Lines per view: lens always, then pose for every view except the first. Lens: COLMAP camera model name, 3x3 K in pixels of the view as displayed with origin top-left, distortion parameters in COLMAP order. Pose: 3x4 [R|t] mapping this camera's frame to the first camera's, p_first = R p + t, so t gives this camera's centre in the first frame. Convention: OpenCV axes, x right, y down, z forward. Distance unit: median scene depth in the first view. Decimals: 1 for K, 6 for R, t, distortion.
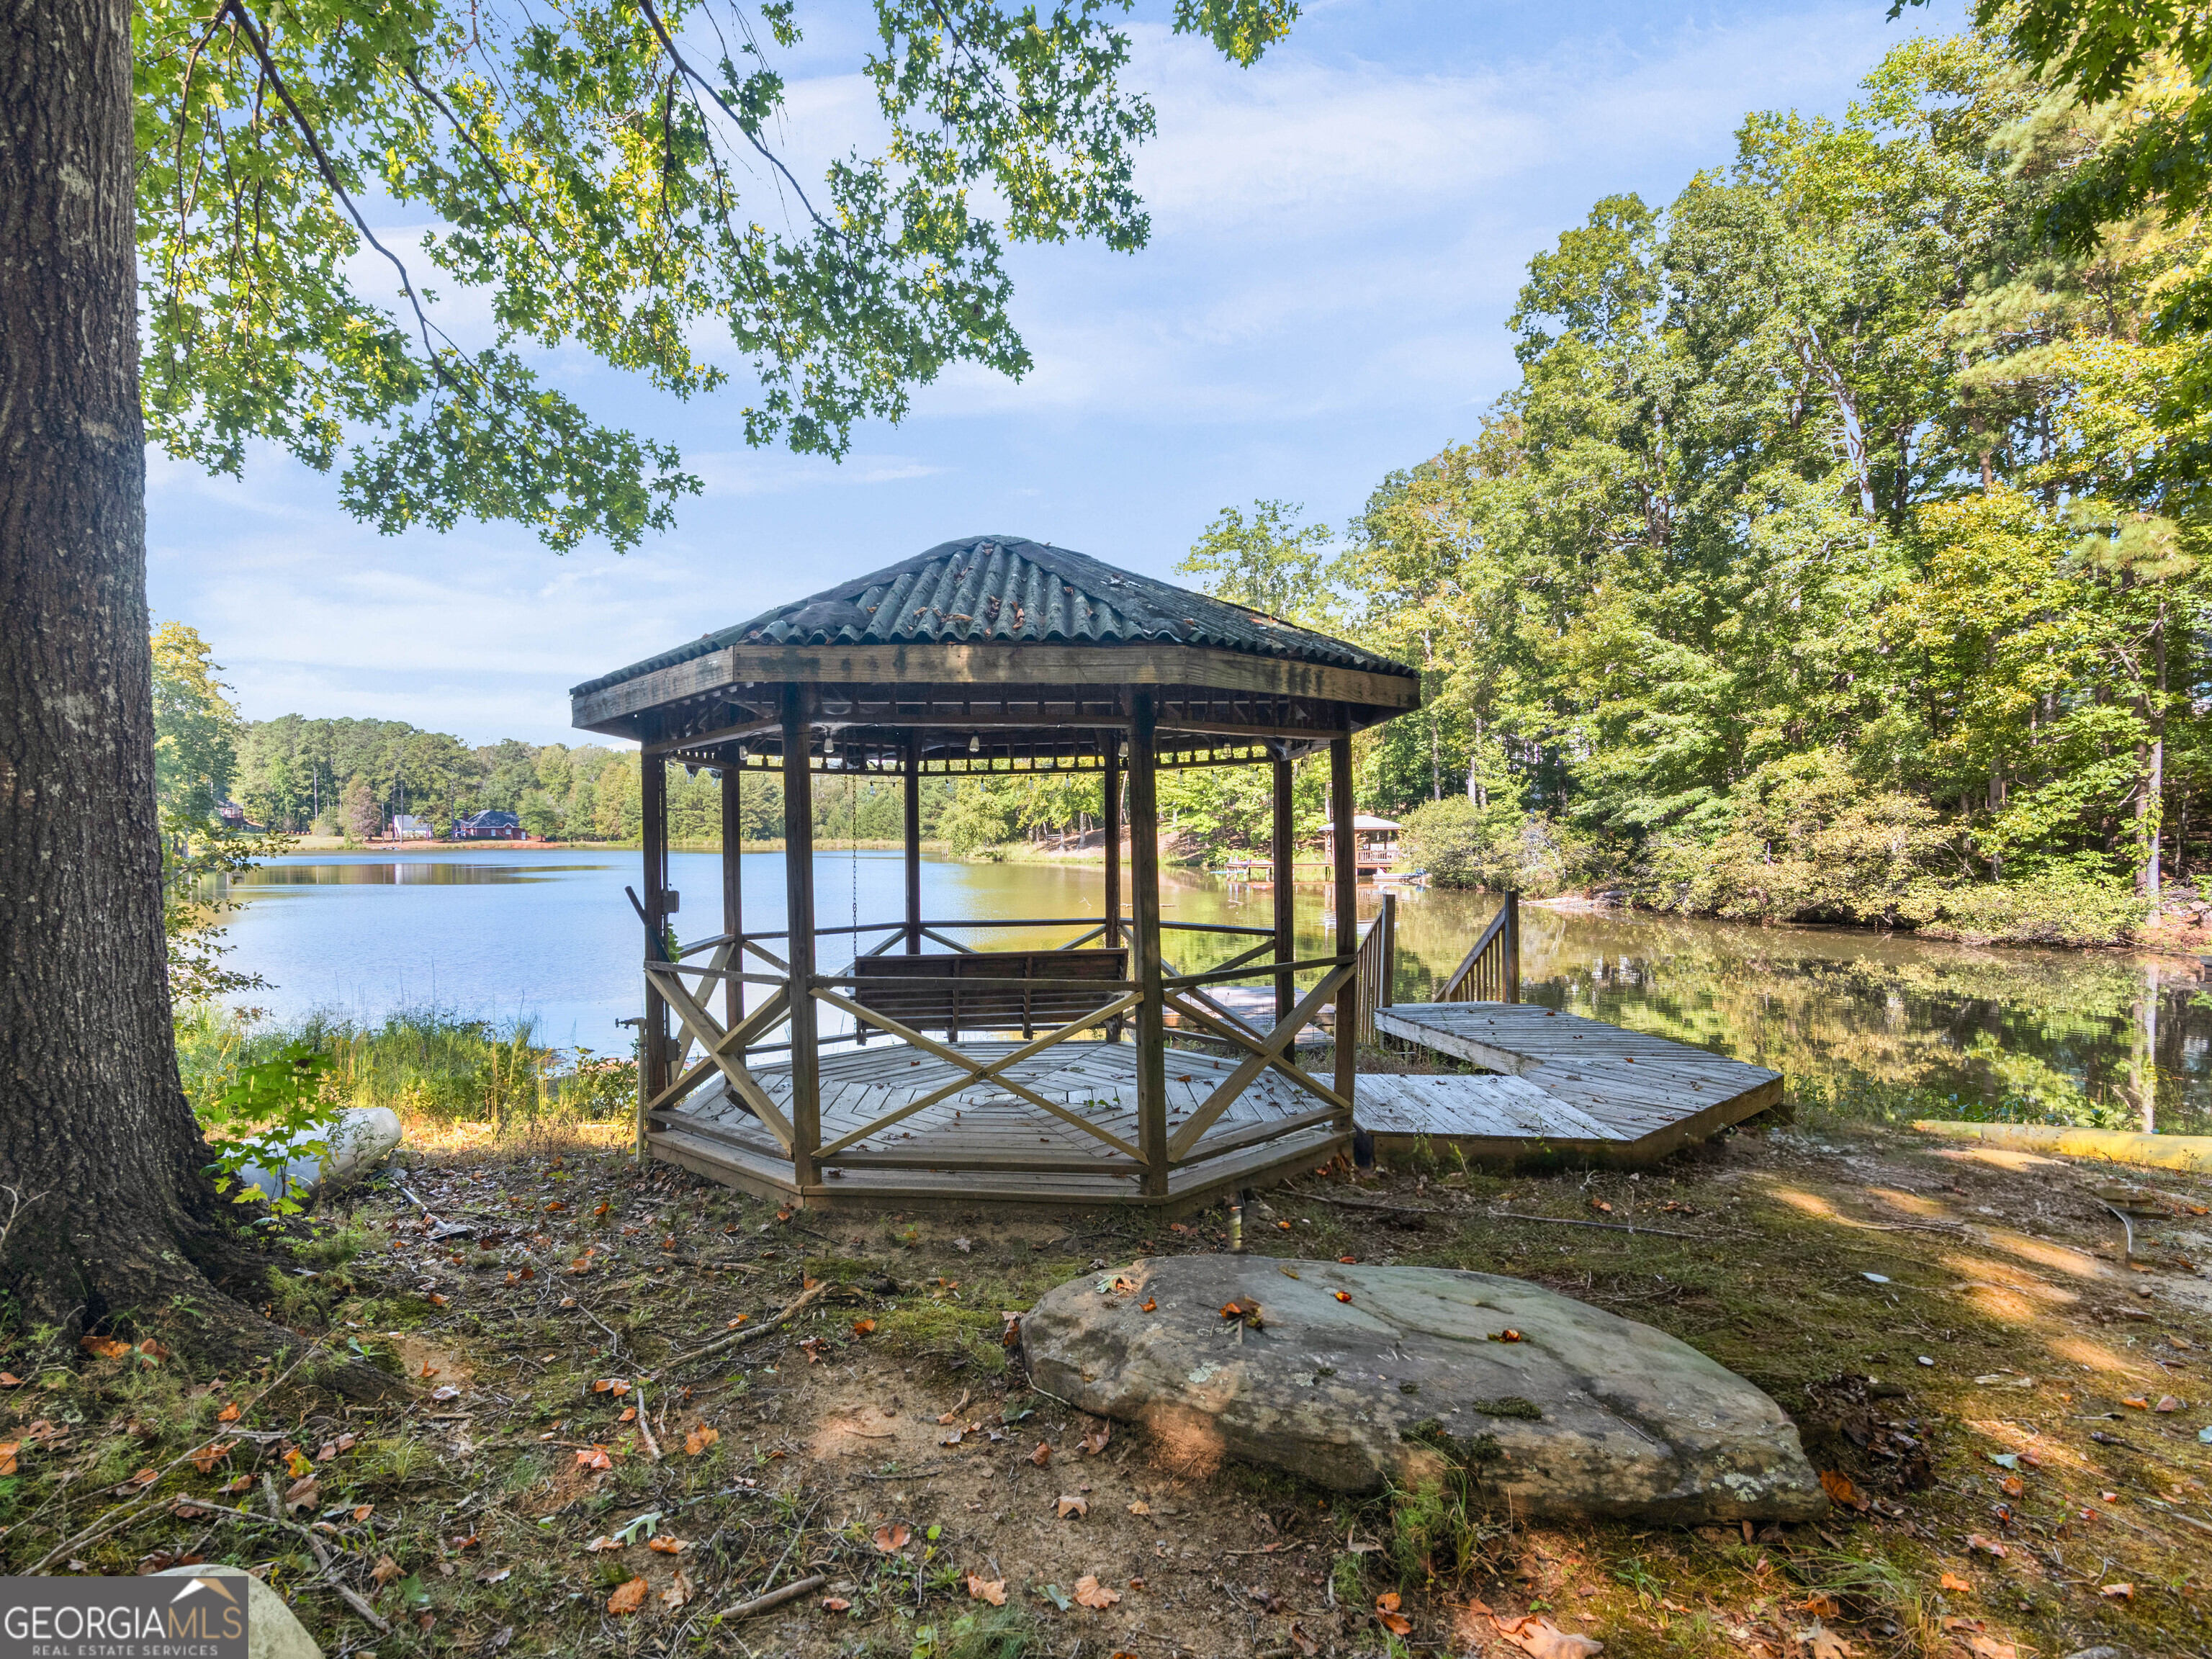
lens RADIAL K [[1160.0, 0, 1103.2], [0, 1160.0, 838.0], [0, 0, 1]] dist [0.004357, -0.000509]
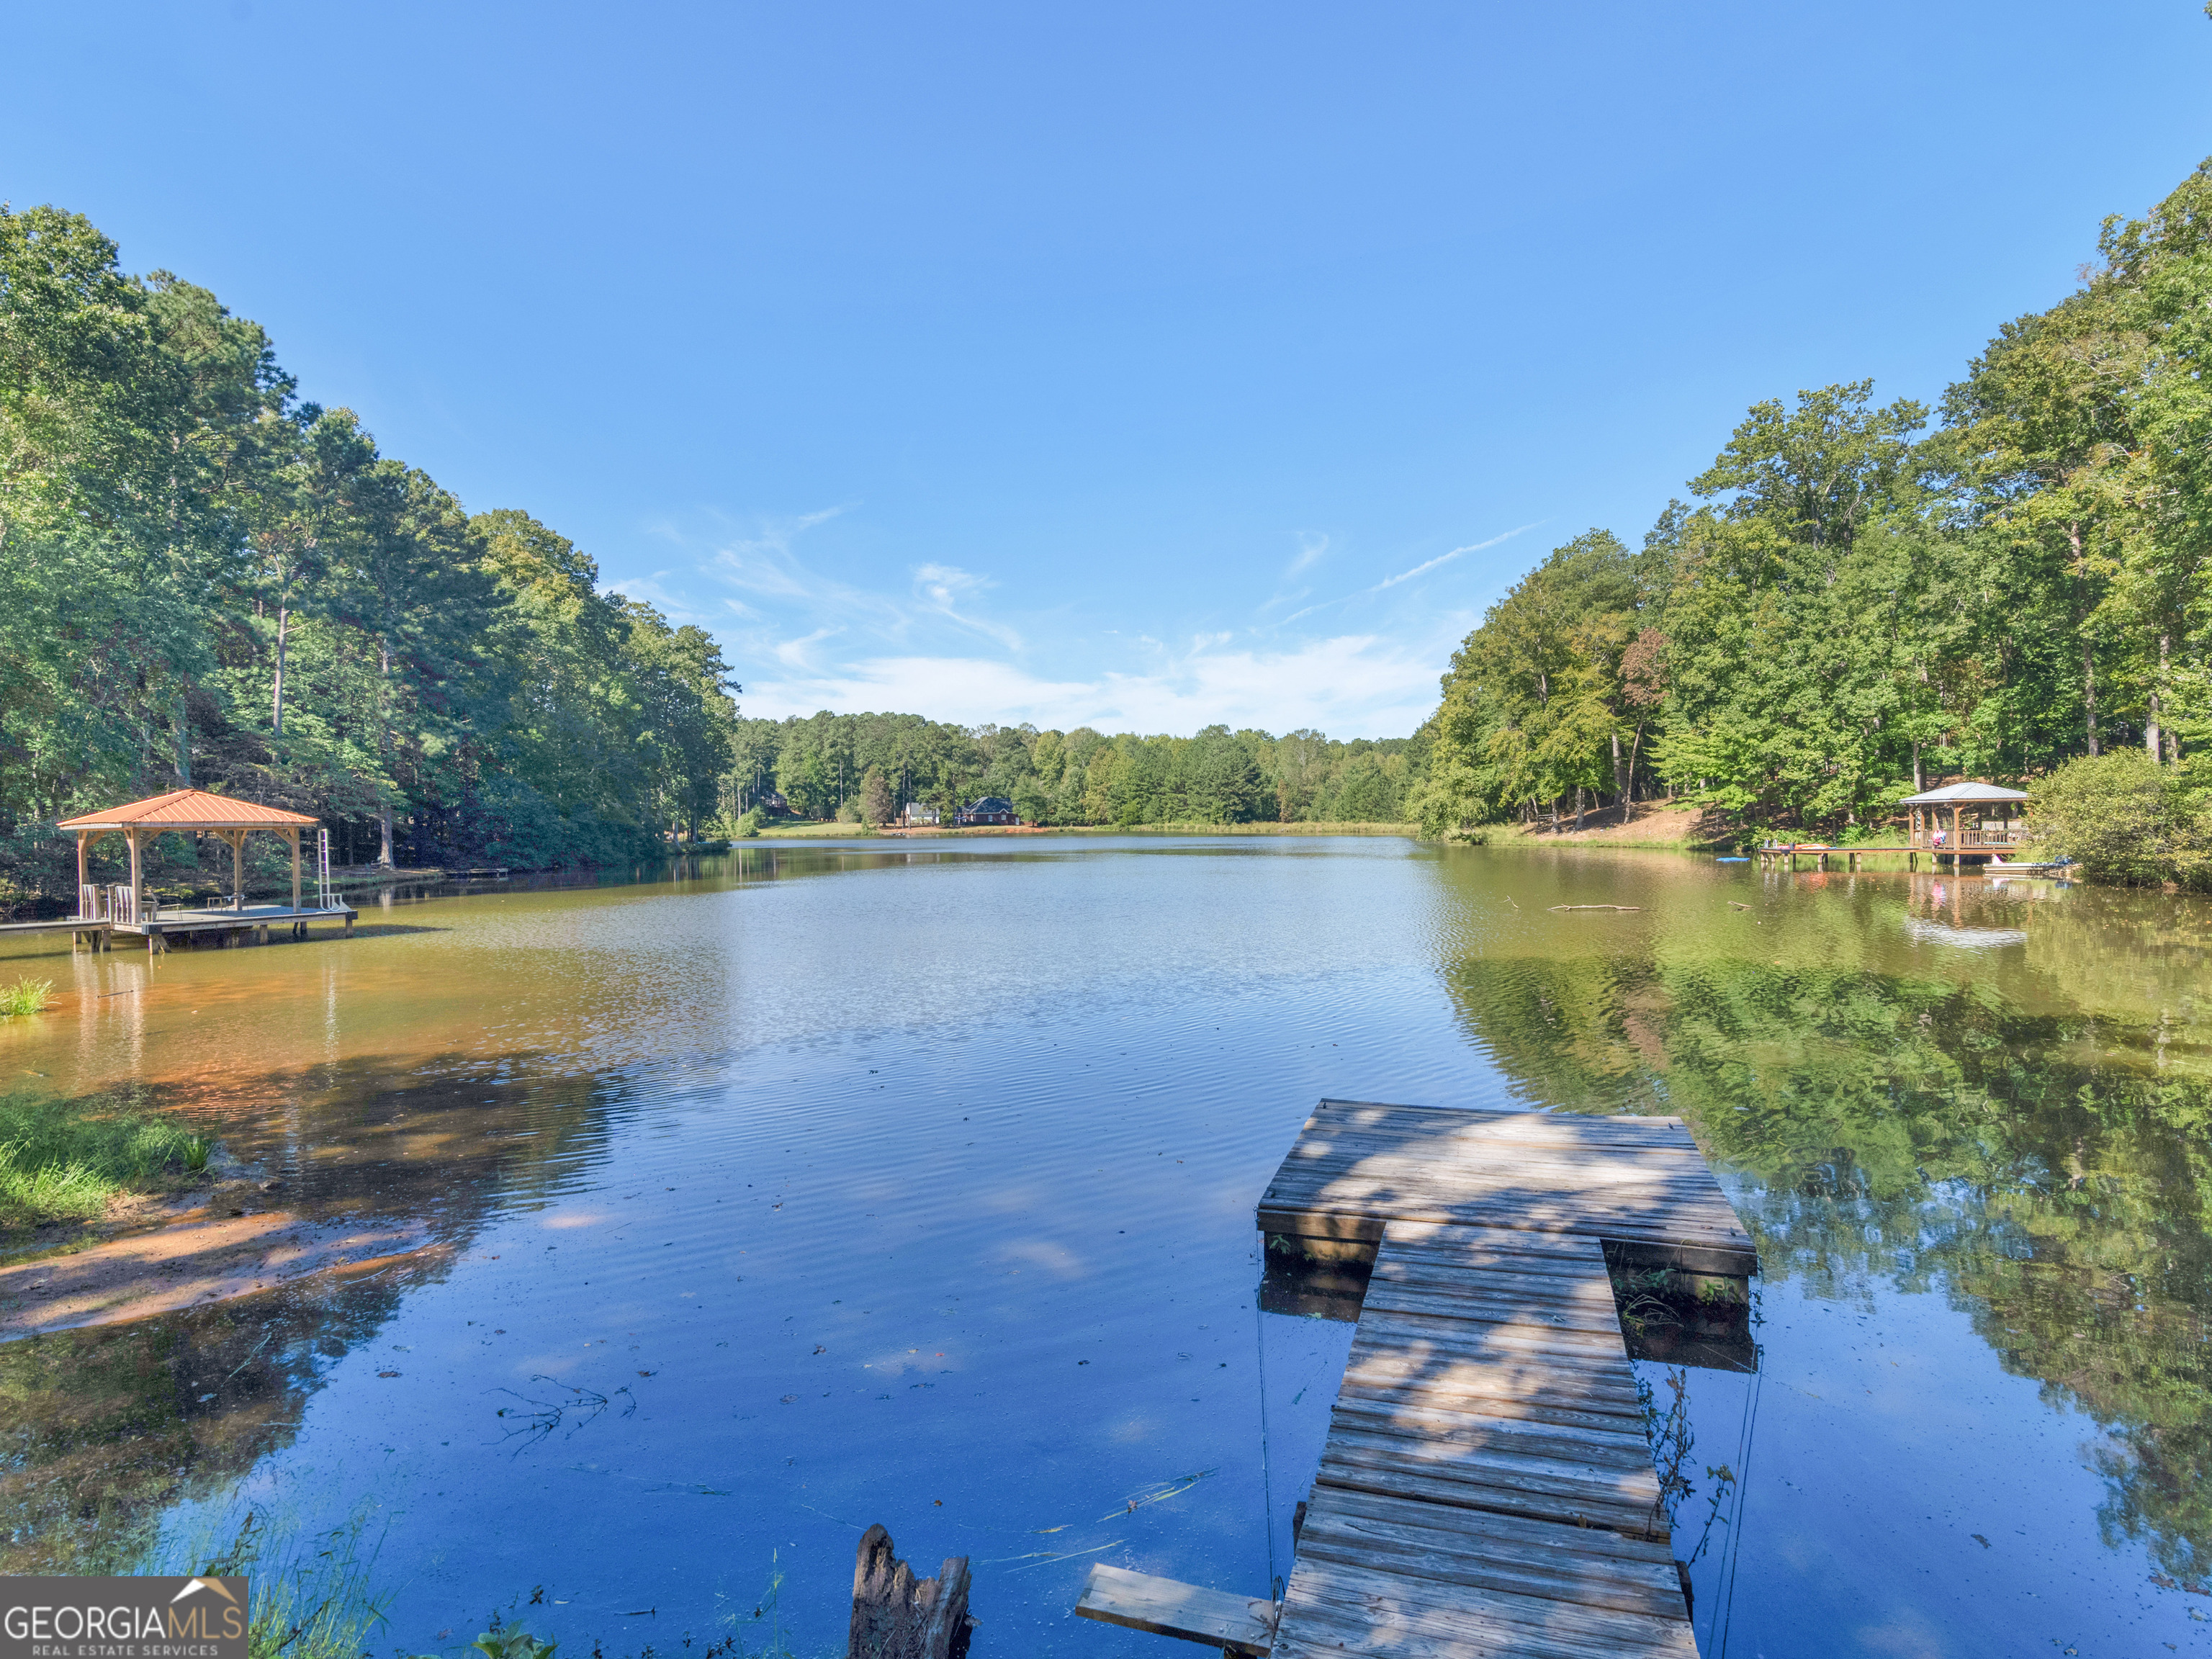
lens RADIAL K [[1160.0, 0, 1202.8], [0, 1160.0, 820.7], [0, 0, 1]] dist [0.004357, -0.000509]
pose [[0.928747, -0.009006, -0.370604, 0.040367], [0.008902, 0.999958, -0.001991, 0.001467], [0.370606, -0.001450, 0.928789, 0.122539]]
